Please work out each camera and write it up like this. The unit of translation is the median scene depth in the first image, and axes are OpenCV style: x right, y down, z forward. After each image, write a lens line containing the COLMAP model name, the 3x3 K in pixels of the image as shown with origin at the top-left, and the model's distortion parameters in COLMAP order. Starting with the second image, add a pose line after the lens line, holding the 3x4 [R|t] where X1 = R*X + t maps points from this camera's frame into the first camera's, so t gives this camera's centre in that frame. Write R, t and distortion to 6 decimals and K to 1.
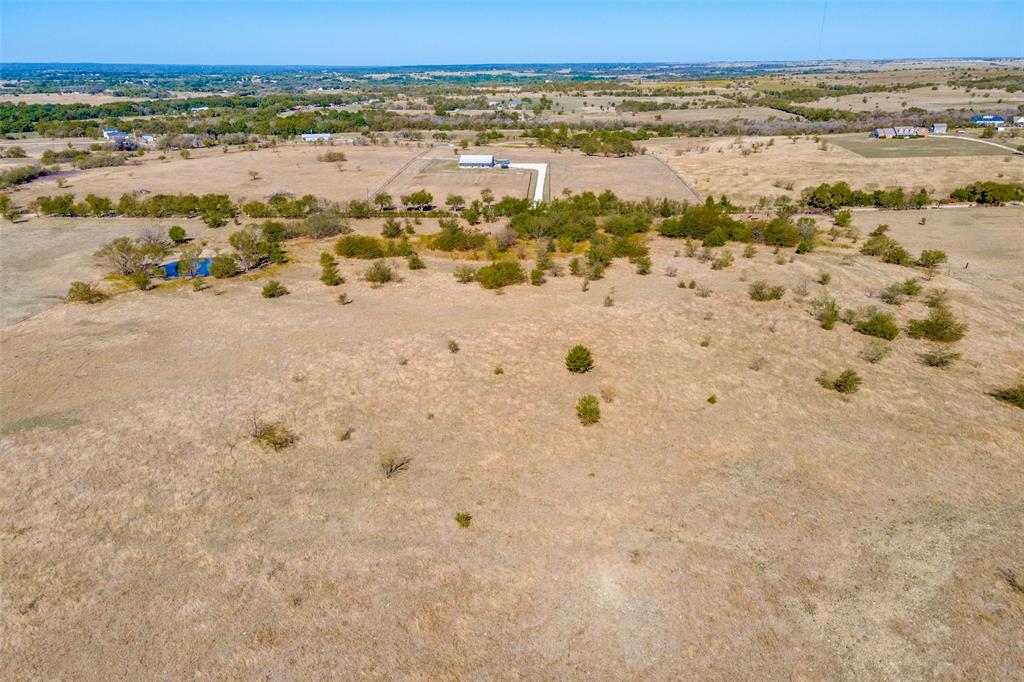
lens RADIAL K [[747.7, 0, 505.5], [0, 747.7, 341.9], [0, 0, 1]] dist [0.000444, 0.074562]
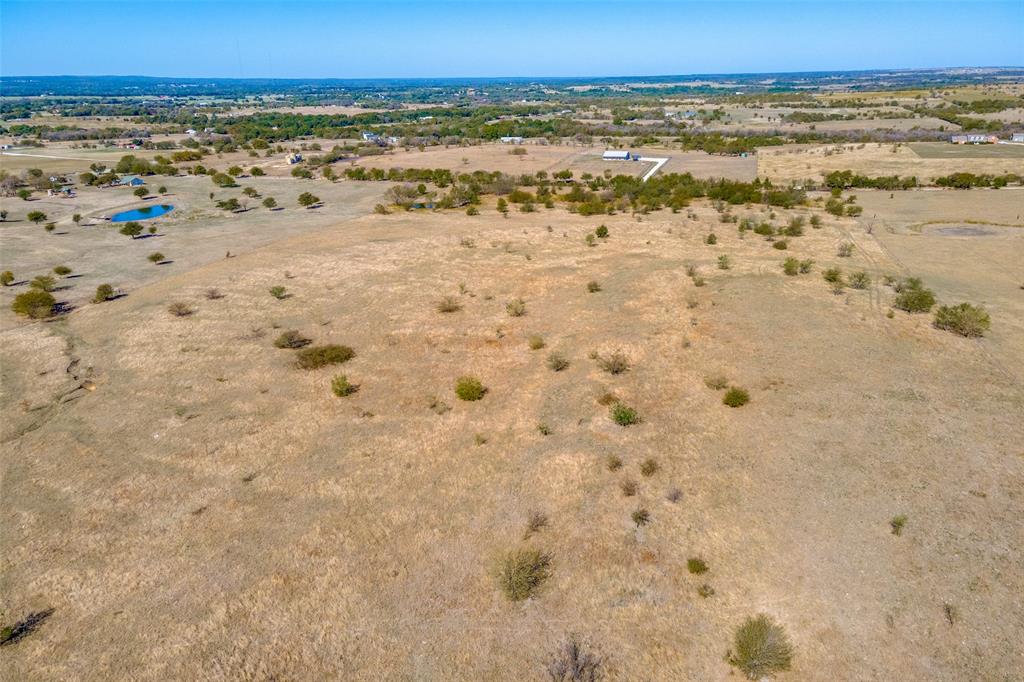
lens RADIAL K [[747.7, 0, 505.5], [0, 747.7, 341.9], [0, 0, 1]] dist [0.000444, 0.074562]
pose [[0.966425, 0.081712, -0.243611, 0.077025], [-0.084664, 0.996408, -0.001653, 0.074549], [0.242601, 0.022222, 0.969872, -0.238443]]
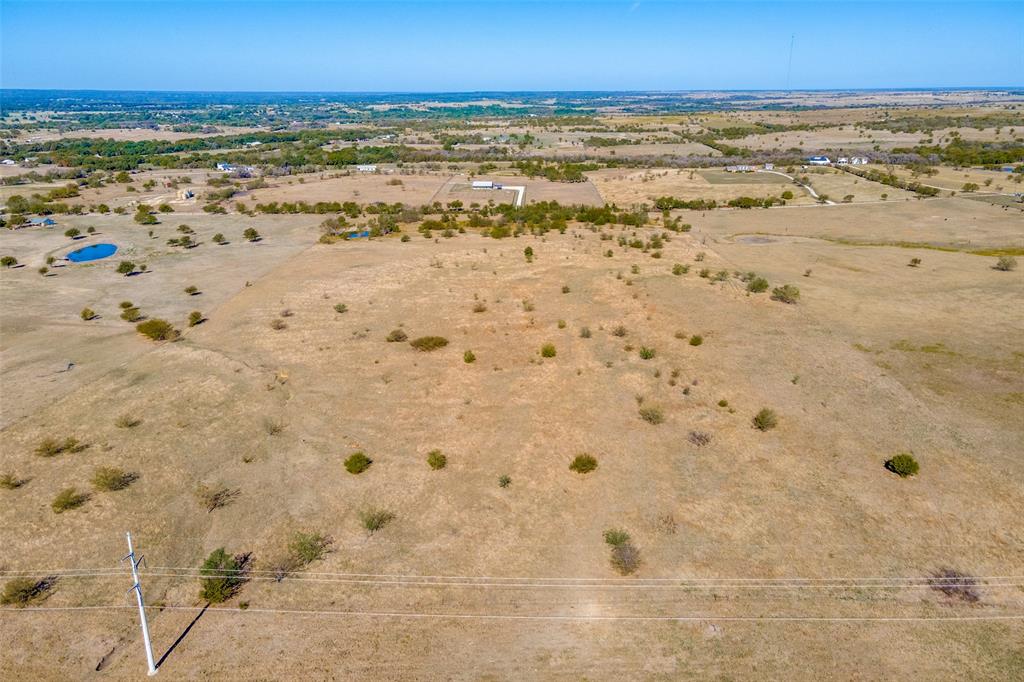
lens RADIAL K [[747.7, 0, 505.5], [0, 747.7, 341.9], [0, 0, 1]] dist [0.000444, 0.074562]
pose [[0.999885, -0.001323, 0.015102, -0.007769], [0.001766, 0.999567, -0.029380, 0.094206], [-0.015056, 0.029403, 0.999454, -0.393335]]
